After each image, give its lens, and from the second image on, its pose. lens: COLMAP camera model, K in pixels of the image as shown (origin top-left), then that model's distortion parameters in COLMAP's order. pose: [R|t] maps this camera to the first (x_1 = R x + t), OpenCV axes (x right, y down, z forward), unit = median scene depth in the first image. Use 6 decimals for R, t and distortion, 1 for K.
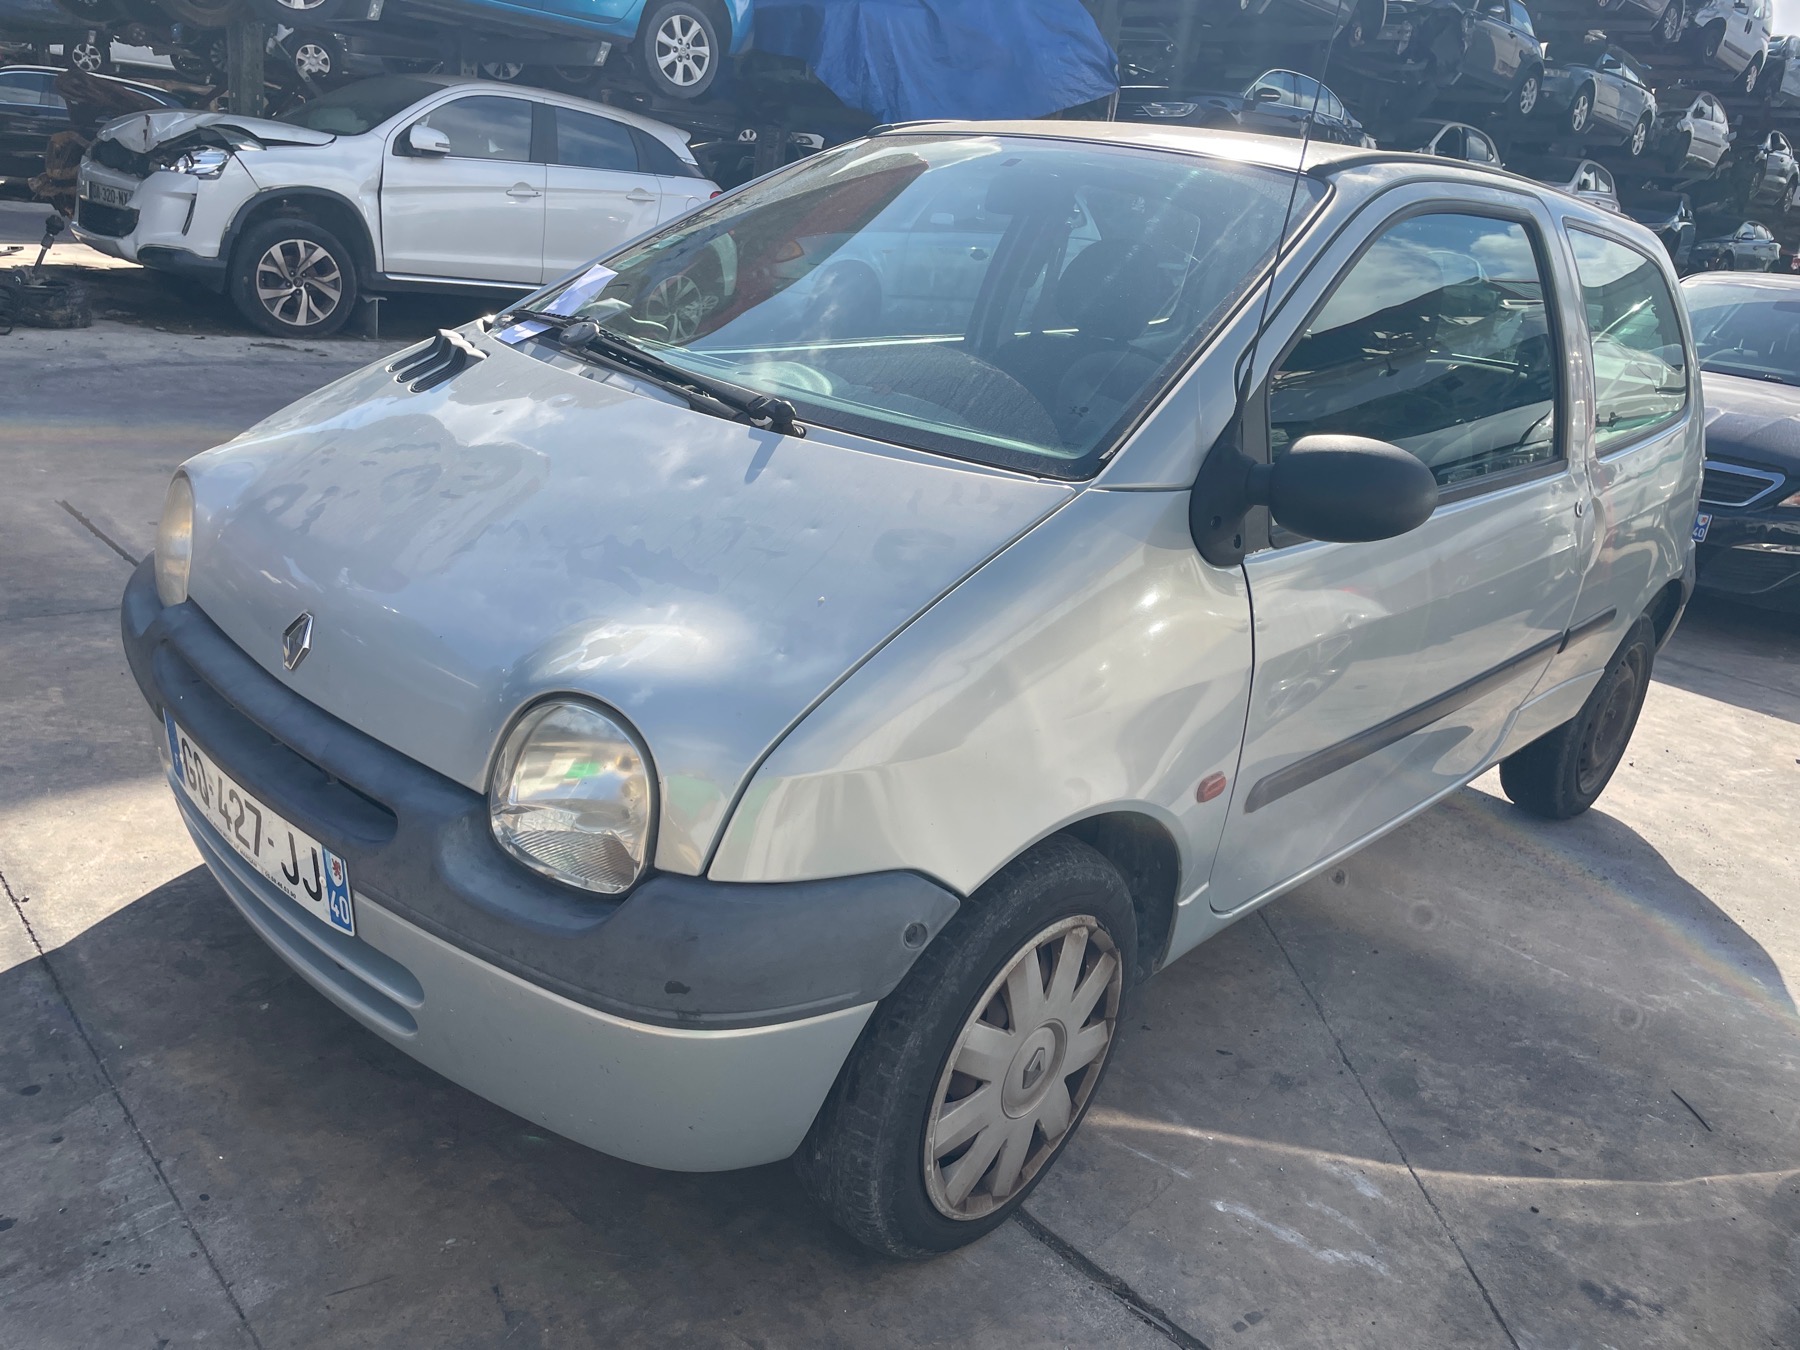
lens RADIAL K [[1362.0, 0, 880.7], [0, 1362.0, 665.2], [0, 0, 1]] dist [0.074471, -0.096907]
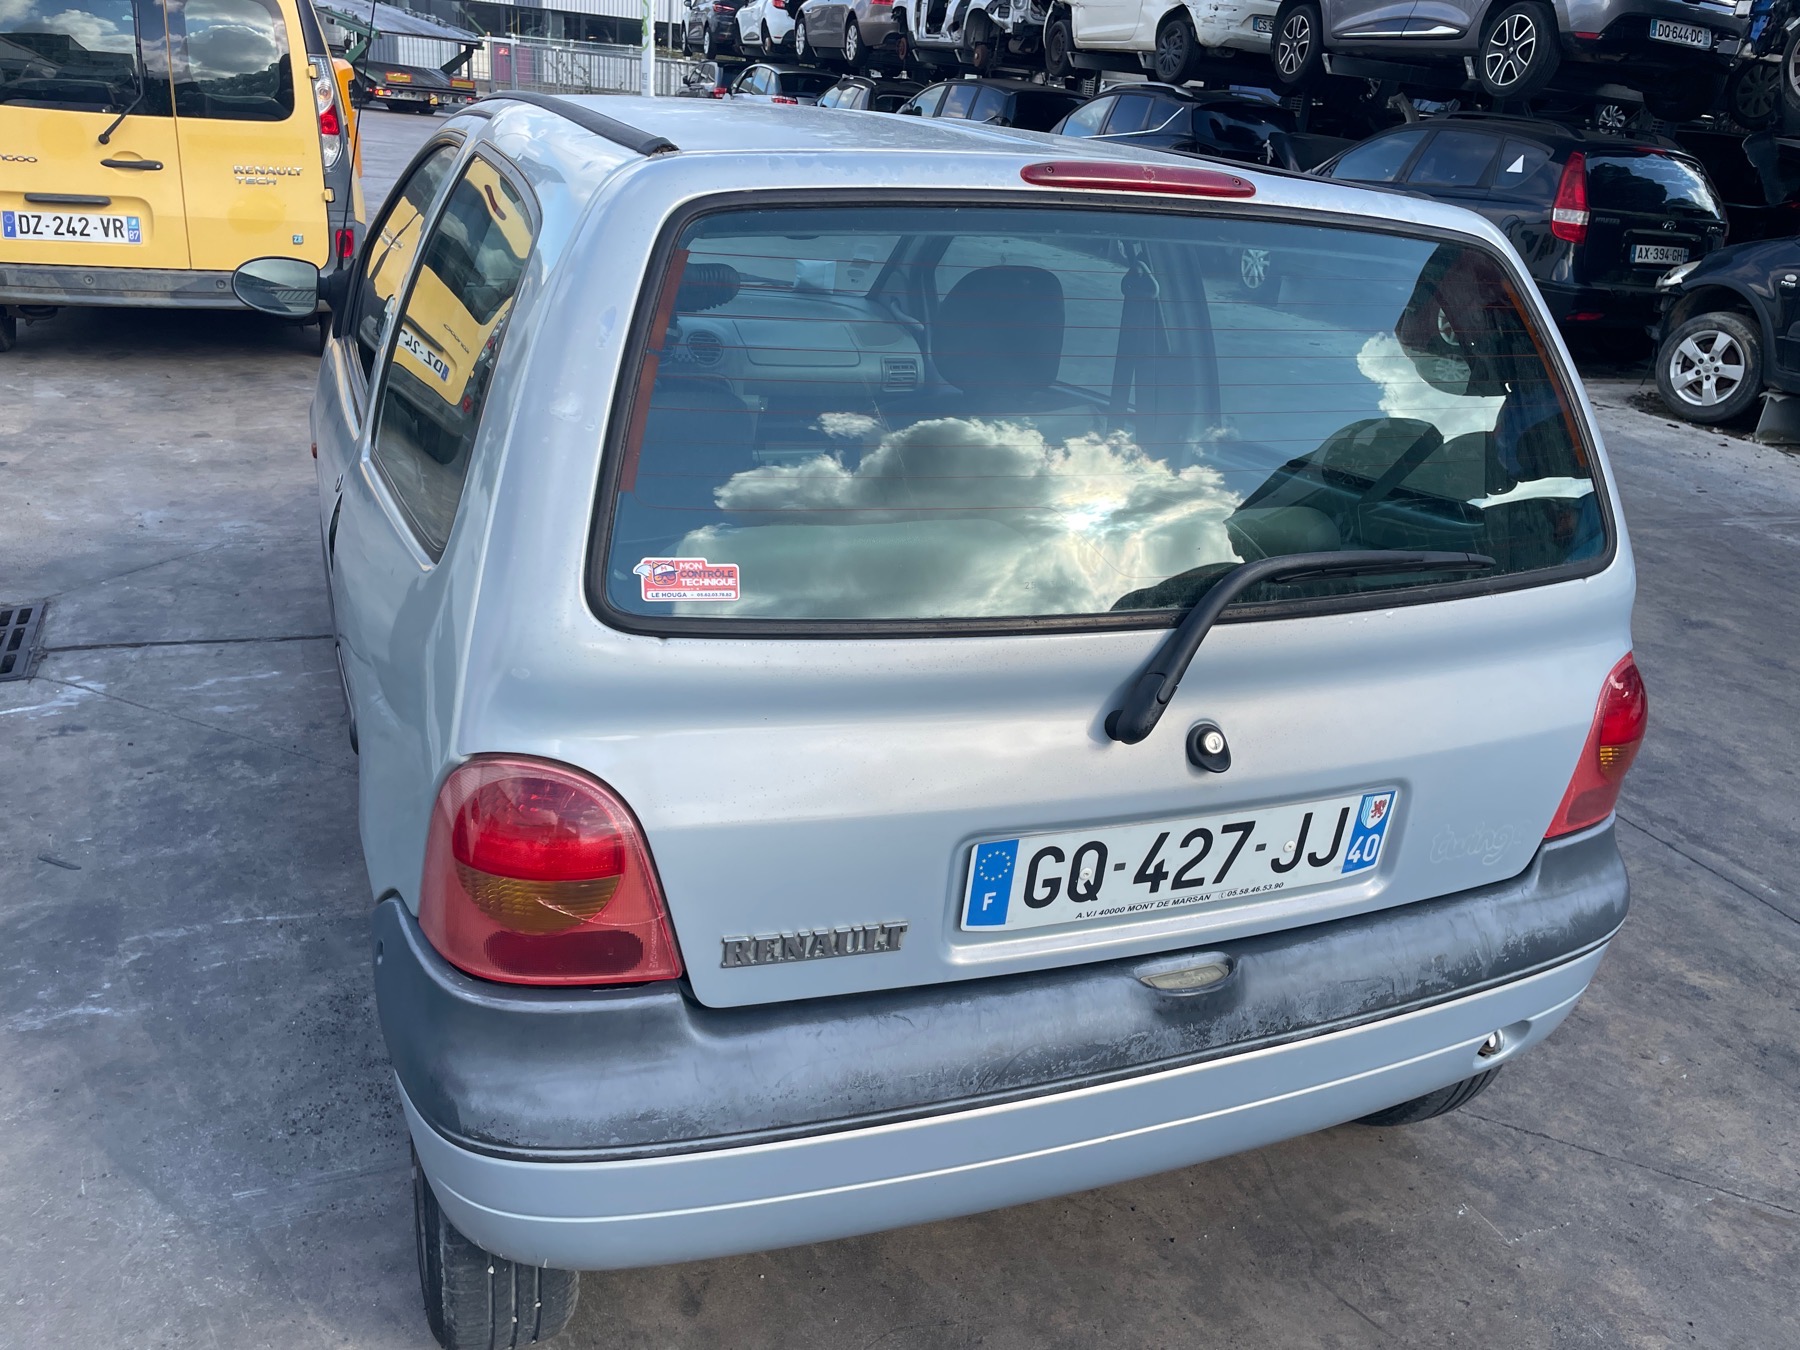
lens RADIAL K [[1362.0, 0, 900.7], [0, 1362.0, 689.7], [0, 0, 1]] dist [0.074471, -0.096907]
pose [[-0.386230, 0.217439, -0.896408, 0.931429], [-0.417843, 0.825145, 0.380187, -0.380663], [0.822334, 0.521398, -0.227840, 1.244654]]
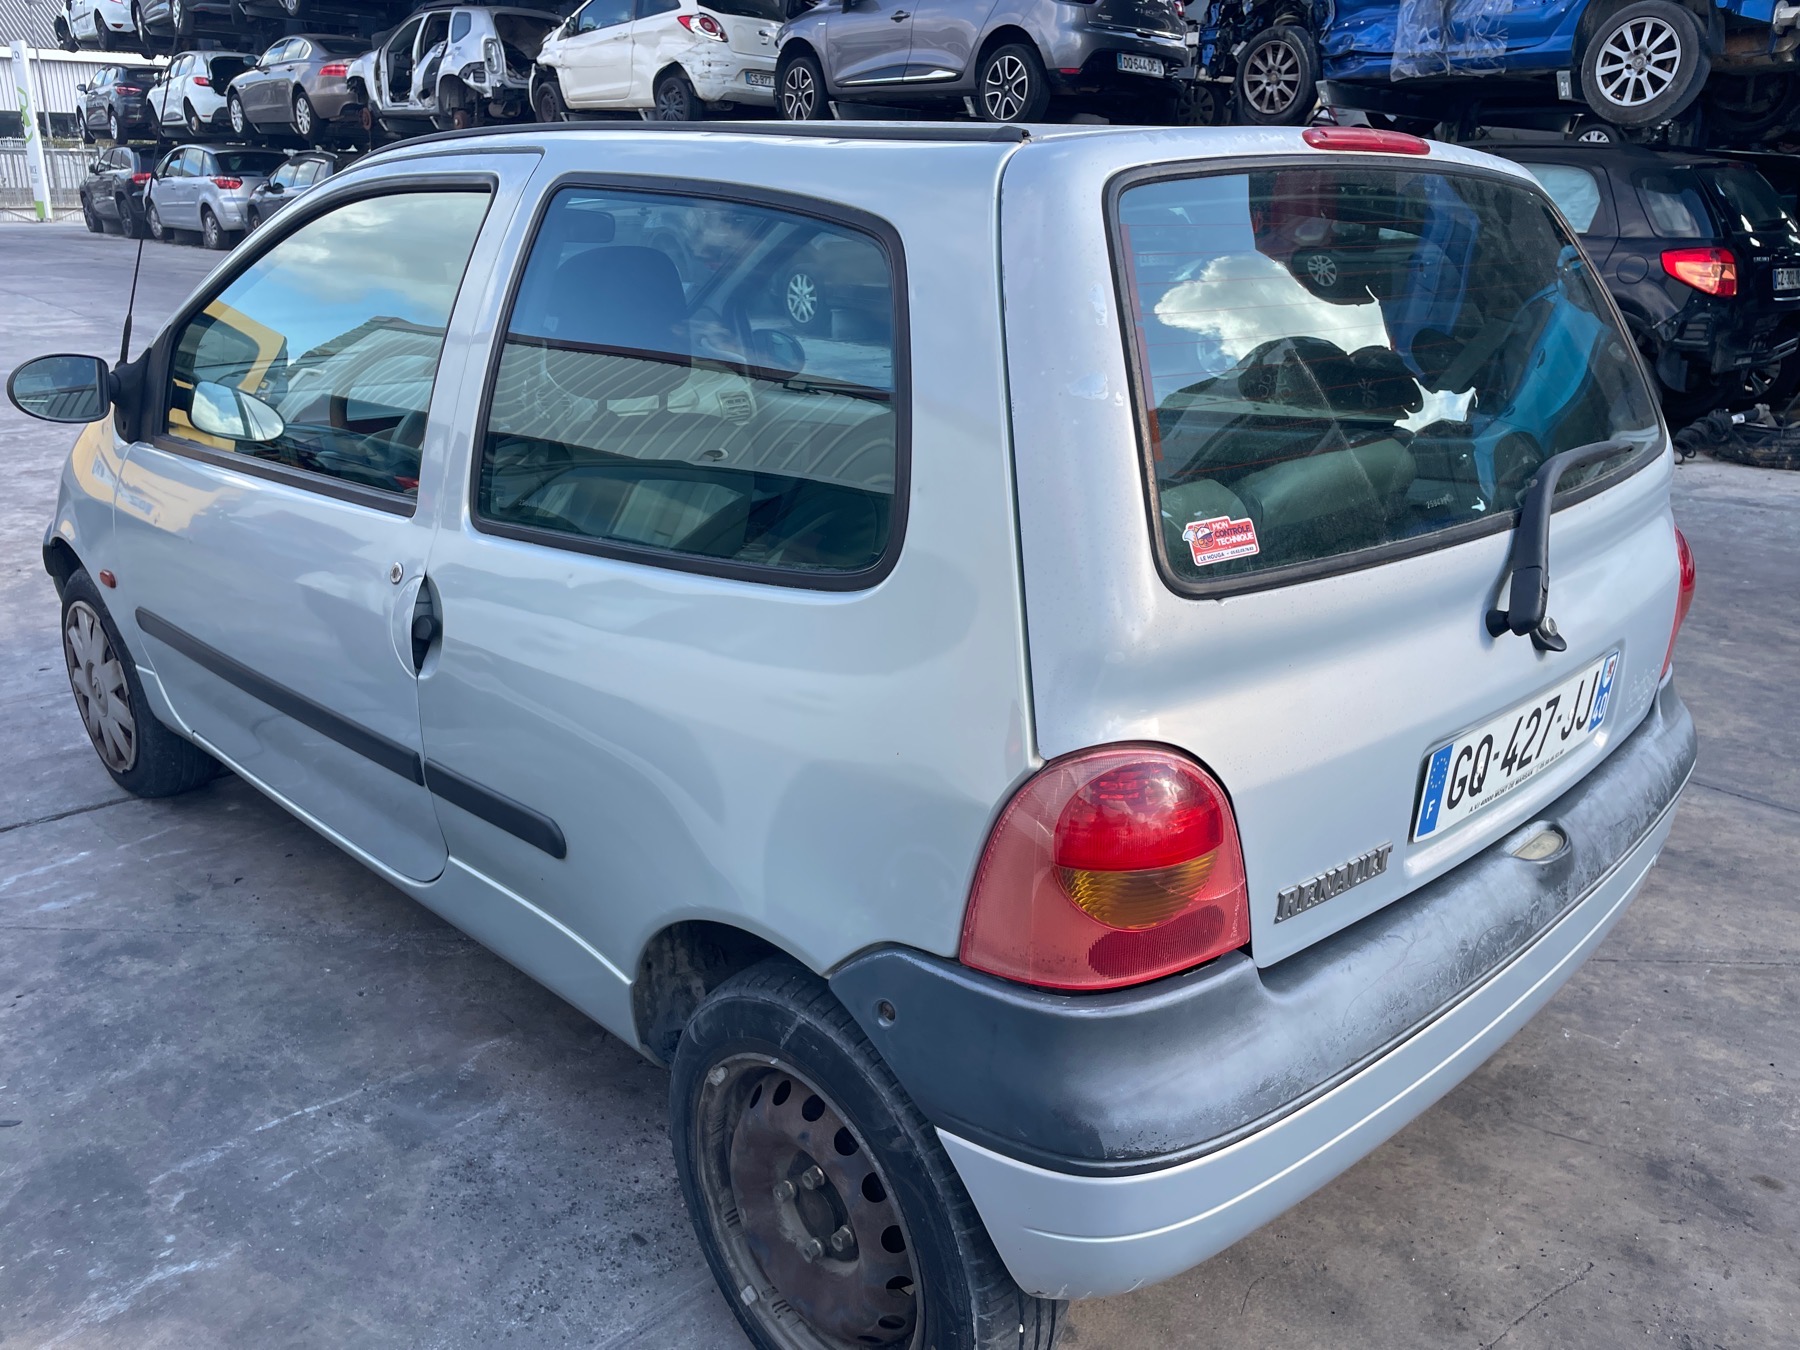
lens RADIAL K [[1362.0, 0, 912.0], [0, 1362.0, 669.2], [0, 0, 1]] dist [0.074471, -0.096907]
pose [[-0.017356, 0.210894, -0.977355, 0.989853], [-0.341370, 0.917515, 0.204043, -0.250006], [0.939769, 0.337181, 0.056068, 0.999652]]
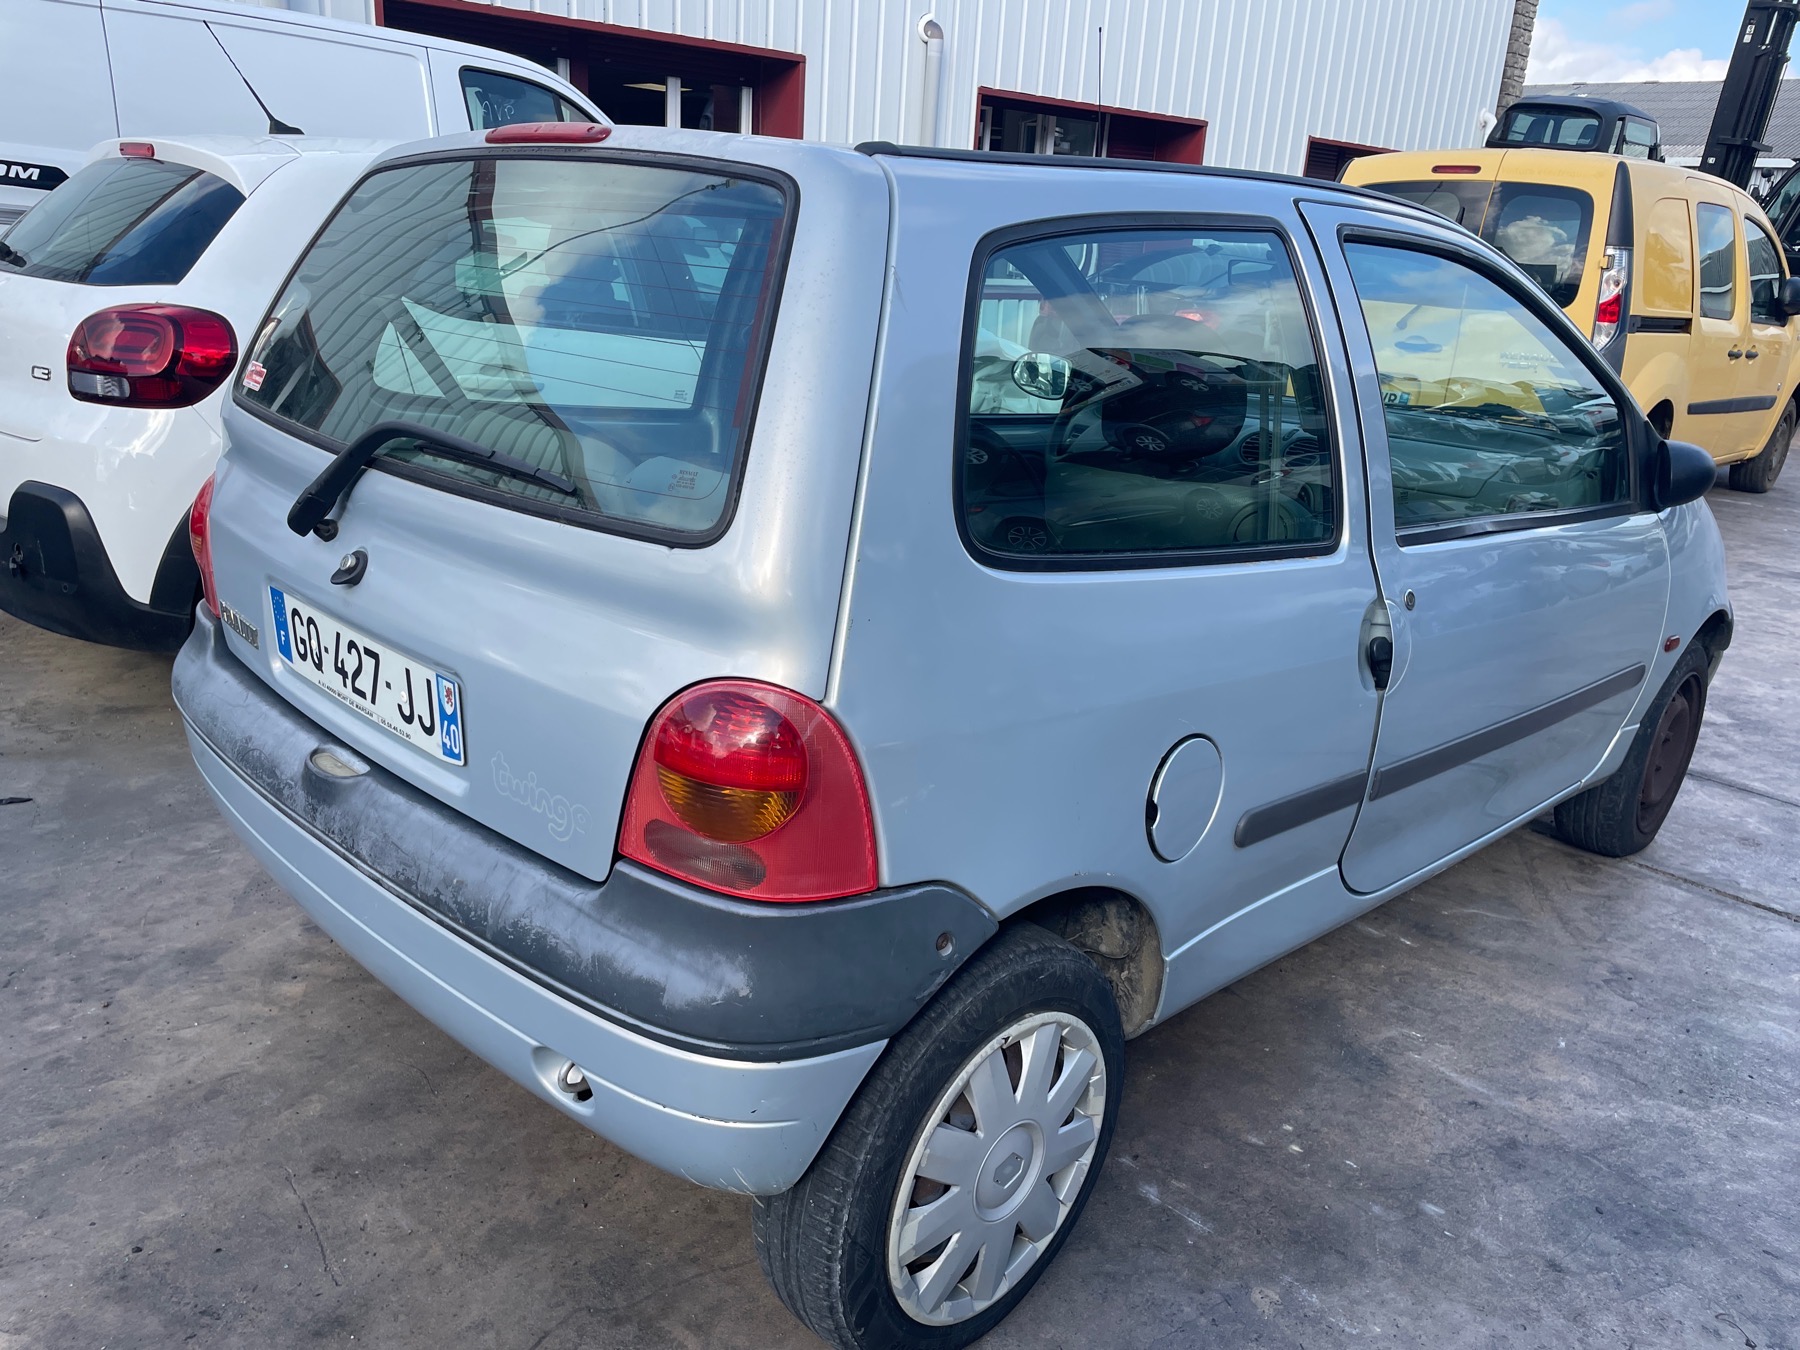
lens RADIAL K [[1362.0, 0, 892.2], [0, 1362.0, 679.1], [0, 0, 1]] dist [0.074471, -0.096907]
pose [[-0.983860, -0.175339, -0.035720, 0.303947], [-0.161725, 0.785881, 0.596856, -0.561109], [-0.076581, 0.592999, -0.801553, 1.677929]]
